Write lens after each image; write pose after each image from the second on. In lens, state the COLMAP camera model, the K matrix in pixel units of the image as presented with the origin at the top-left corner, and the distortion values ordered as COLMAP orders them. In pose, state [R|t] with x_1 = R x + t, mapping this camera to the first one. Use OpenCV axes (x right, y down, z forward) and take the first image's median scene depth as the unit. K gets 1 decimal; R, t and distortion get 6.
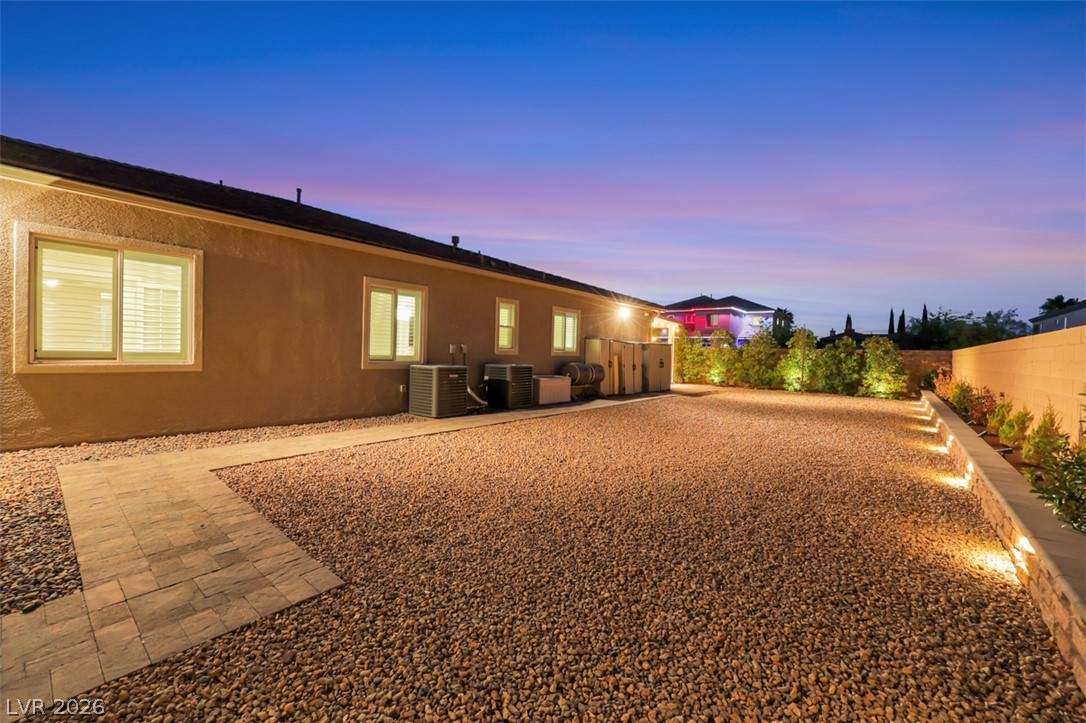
lens RADIAL K [[438.9, 0, 543.0], [0, 438.9, 361.5], [0, 0, 1]] dist [0.002335, 0.000125]
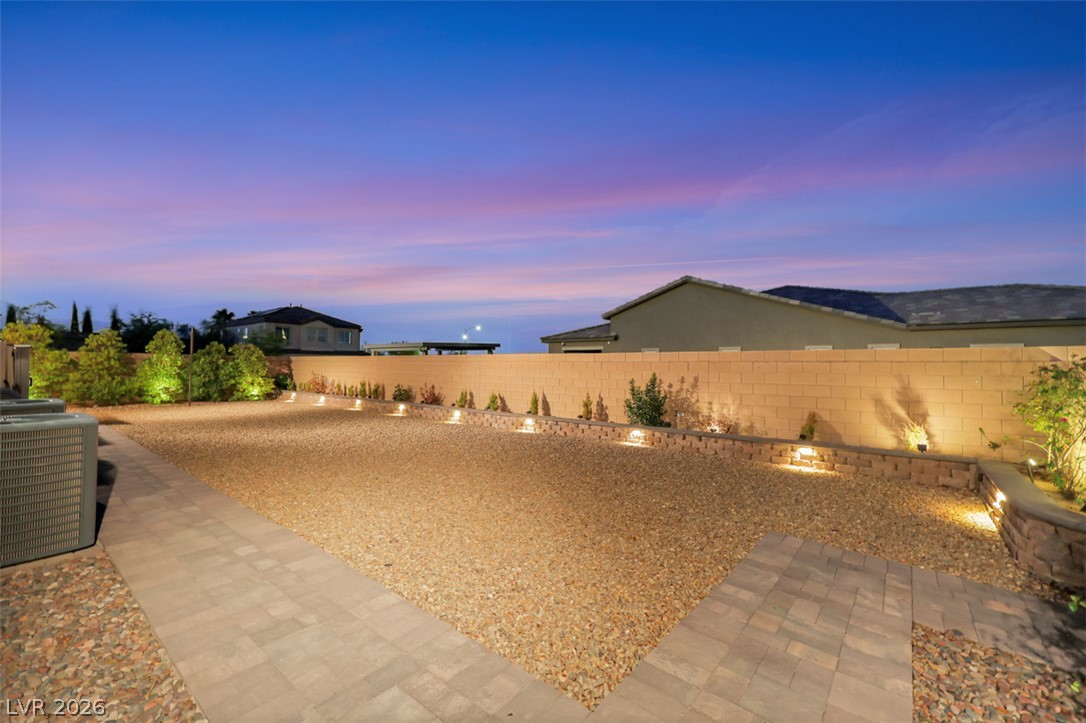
lens RADIAL K [[438.9, 0, 543.0], [0, 438.9, 361.5], [0, 0, 1]] dist [0.002335, 0.000125]
pose [[-0.000789, -0.013300, 0.999911, -0.305161], [0.009902, 0.999862, 0.013308, -0.019647], [-0.999951, 0.009911, -0.000657, 0.274352]]
